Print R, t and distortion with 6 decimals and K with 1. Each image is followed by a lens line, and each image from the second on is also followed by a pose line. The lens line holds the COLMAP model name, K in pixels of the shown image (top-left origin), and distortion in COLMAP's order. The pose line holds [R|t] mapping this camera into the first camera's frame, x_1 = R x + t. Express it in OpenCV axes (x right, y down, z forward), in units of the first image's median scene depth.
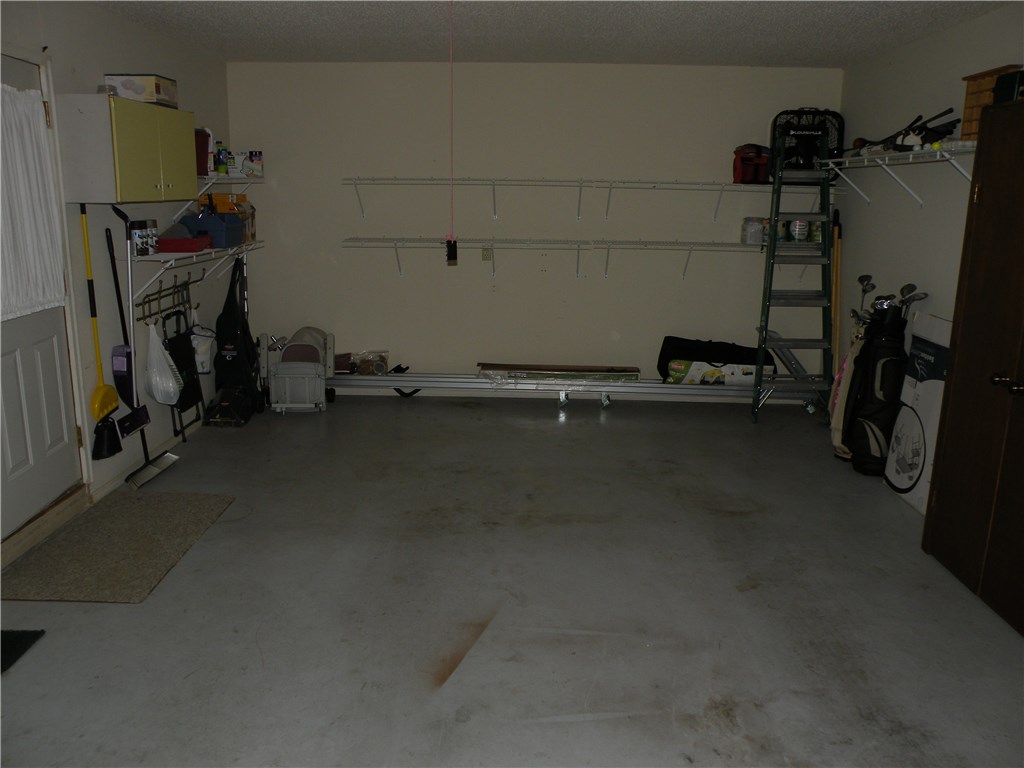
lens RADIAL K [[837.0, 0, 512.0], [0, 837.0, 384.0], [0, 0, 1]] dist [-0.157917, 0.155257]
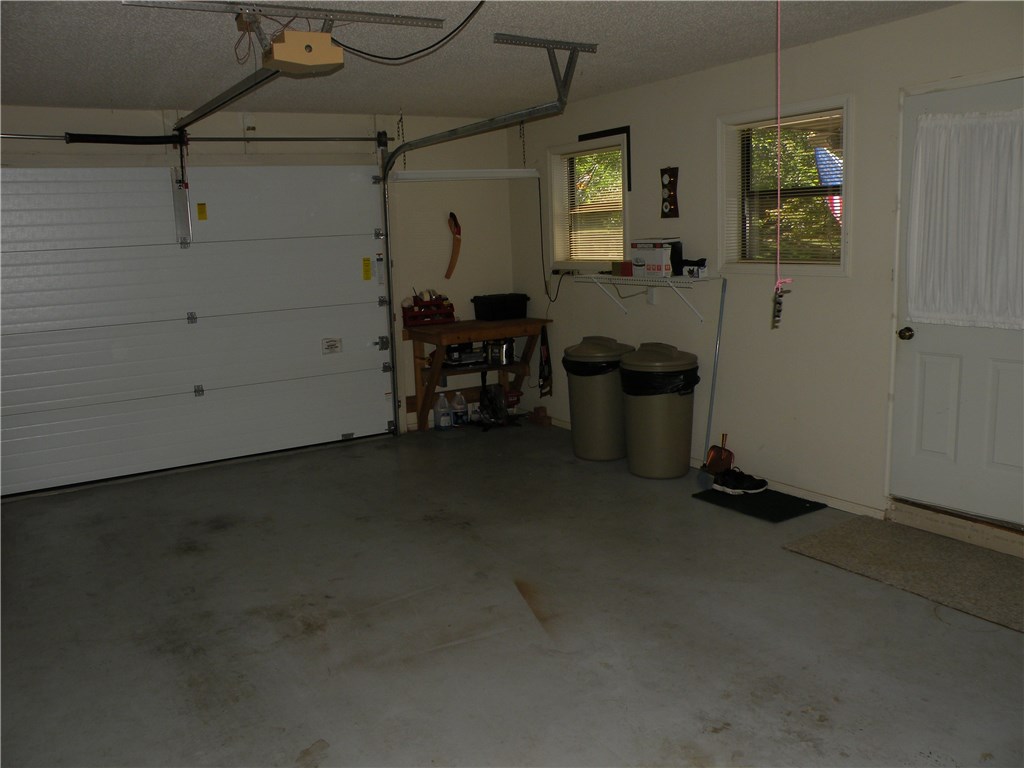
lens RADIAL K [[837.0, 0, 512.0], [0, 837.0, 384.0], [0, 0, 1]] dist [-0.157917, 0.155257]
pose [[-0.835806, 0.114084, -0.537041, 0.601583], [-0.099583, 0.930446, 0.352637, -0.412076], [0.539918, 0.348216, -0.766312, 1.881087]]
